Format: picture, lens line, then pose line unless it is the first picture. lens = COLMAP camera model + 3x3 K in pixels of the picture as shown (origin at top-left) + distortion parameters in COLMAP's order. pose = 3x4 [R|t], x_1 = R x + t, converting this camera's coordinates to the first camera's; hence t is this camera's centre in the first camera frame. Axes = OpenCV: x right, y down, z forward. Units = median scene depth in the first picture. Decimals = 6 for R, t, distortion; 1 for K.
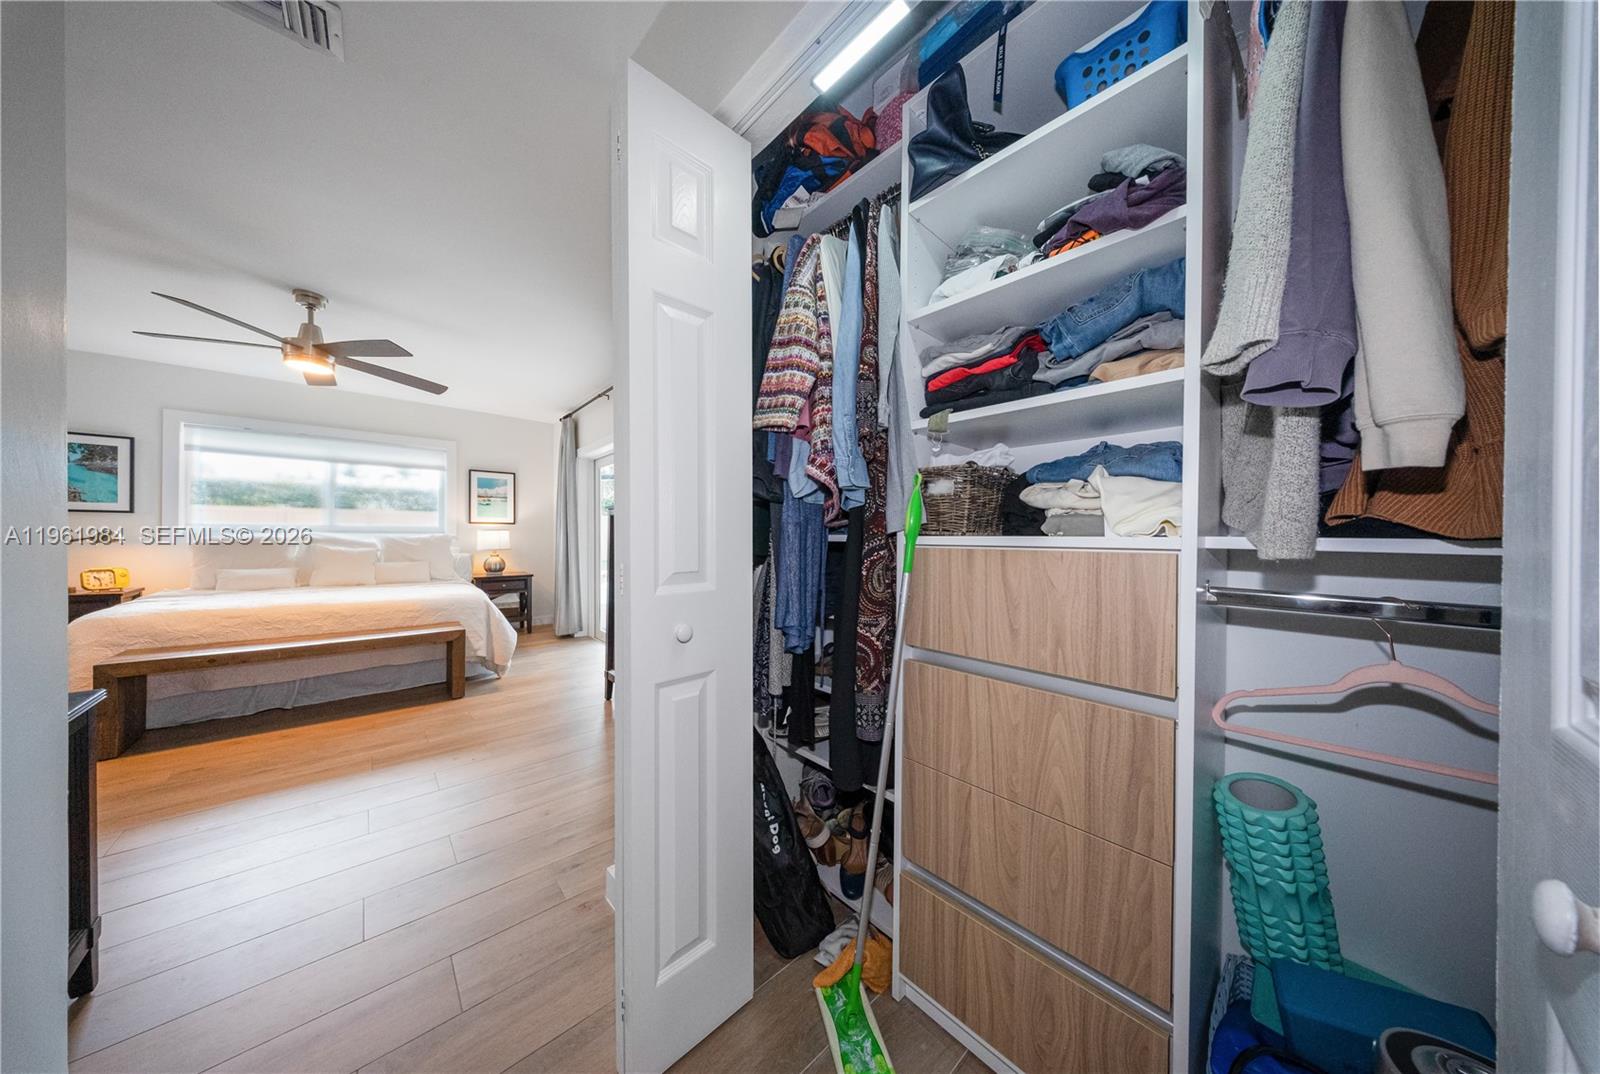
lens RADIAL K [[484.2, 0, 800.0], [0, 484.2, 537.0], [0, 0, 1]] dist [-0.000115, 0.000030]
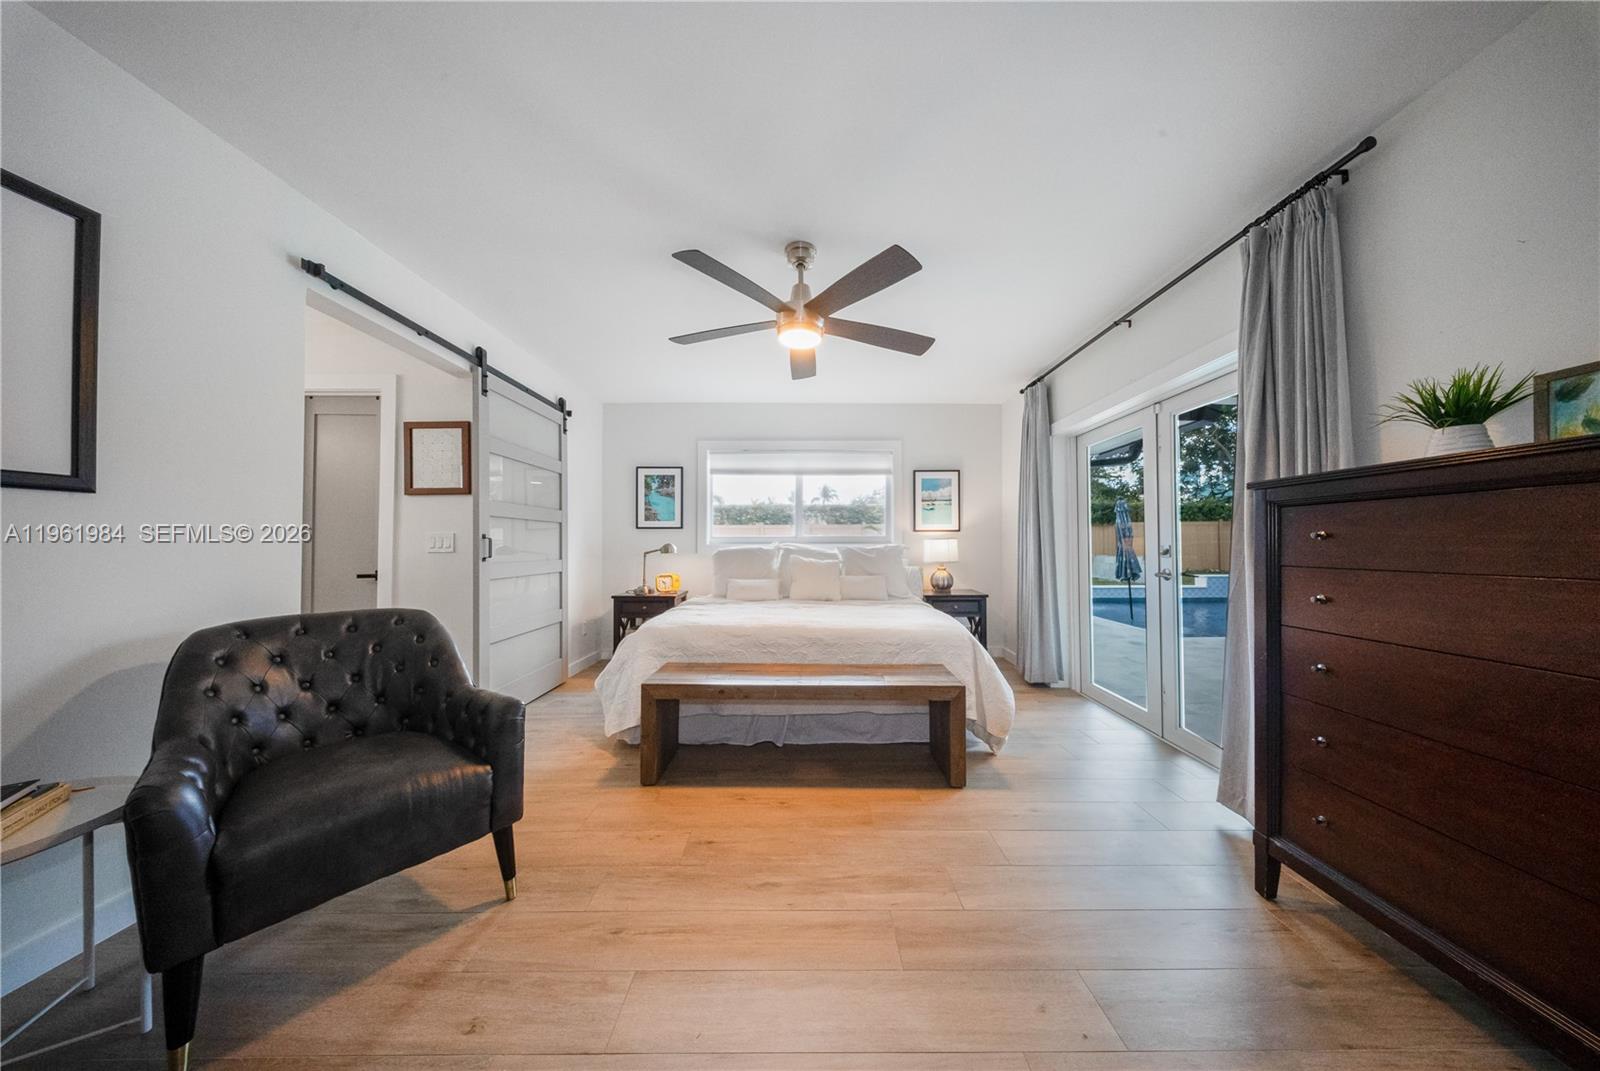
lens RADIAL K [[484.2, 0, 800.0], [0, 484.2, 535.5], [0, 0, 1]] dist [-0.000115, 0.000030]
pose [[0.744565, -0.020227, -0.667243, -0.356732], [0.005872, 0.999701, -0.023752, -0.002752], [0.667524, 0.013767, 0.744461, 0.299914]]
